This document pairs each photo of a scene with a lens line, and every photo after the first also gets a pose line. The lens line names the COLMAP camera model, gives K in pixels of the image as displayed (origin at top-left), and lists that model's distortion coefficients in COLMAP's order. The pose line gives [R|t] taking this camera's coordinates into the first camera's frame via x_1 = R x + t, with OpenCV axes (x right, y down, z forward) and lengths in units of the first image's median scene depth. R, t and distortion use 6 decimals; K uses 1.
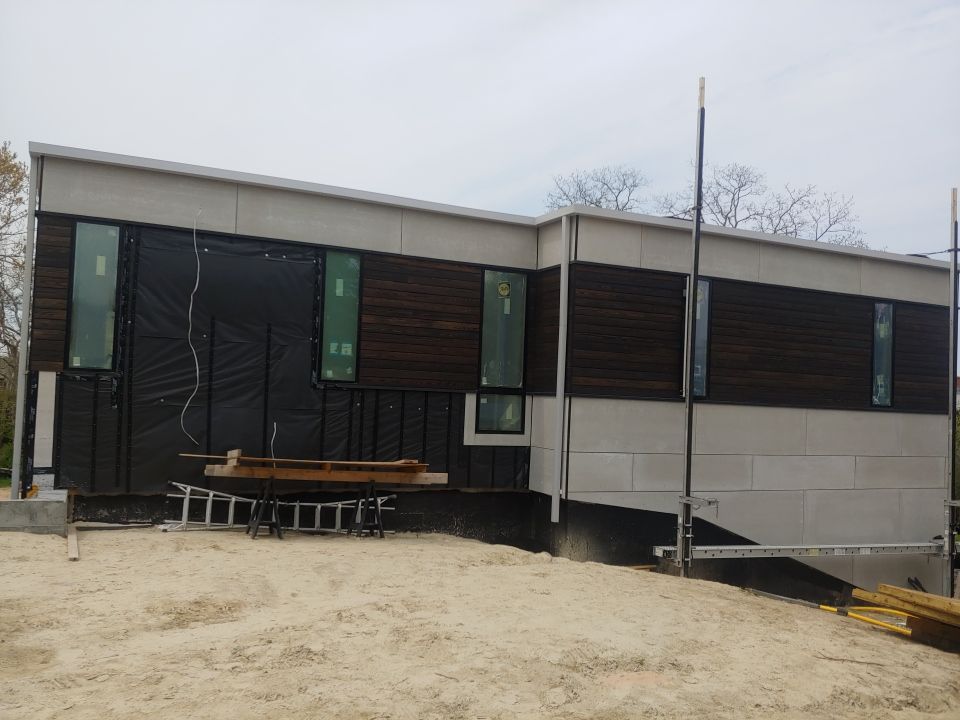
lens RADIAL K [[860.8, 0, 436.3], [0, 860.8, 367.8], [0, 0, 1]] dist [0.115545, 0.003782]
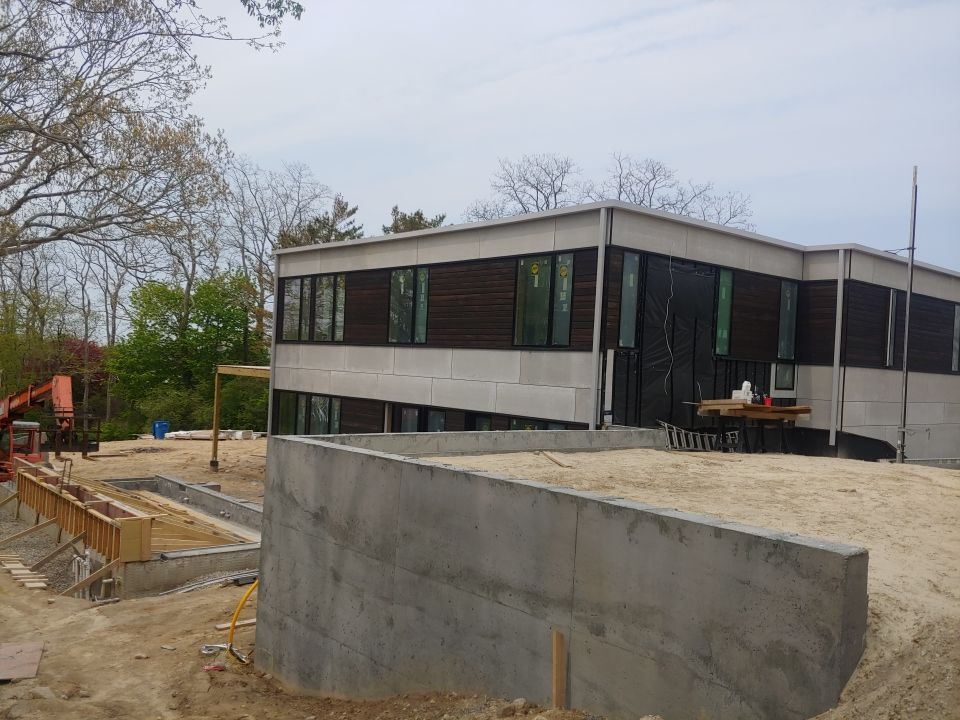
lens RADIAL K [[834.6, 0, 480.7], [0, 834.6, 366.6], [0, 0, 1]] dist [0.103739, -0.202933]
pose [[0.967924, 0.010167, 0.251037, -0.842131], [-0.024941, 0.998134, 0.055743, -0.034110], [-0.250002, -0.060216, 0.966371, -0.303230]]
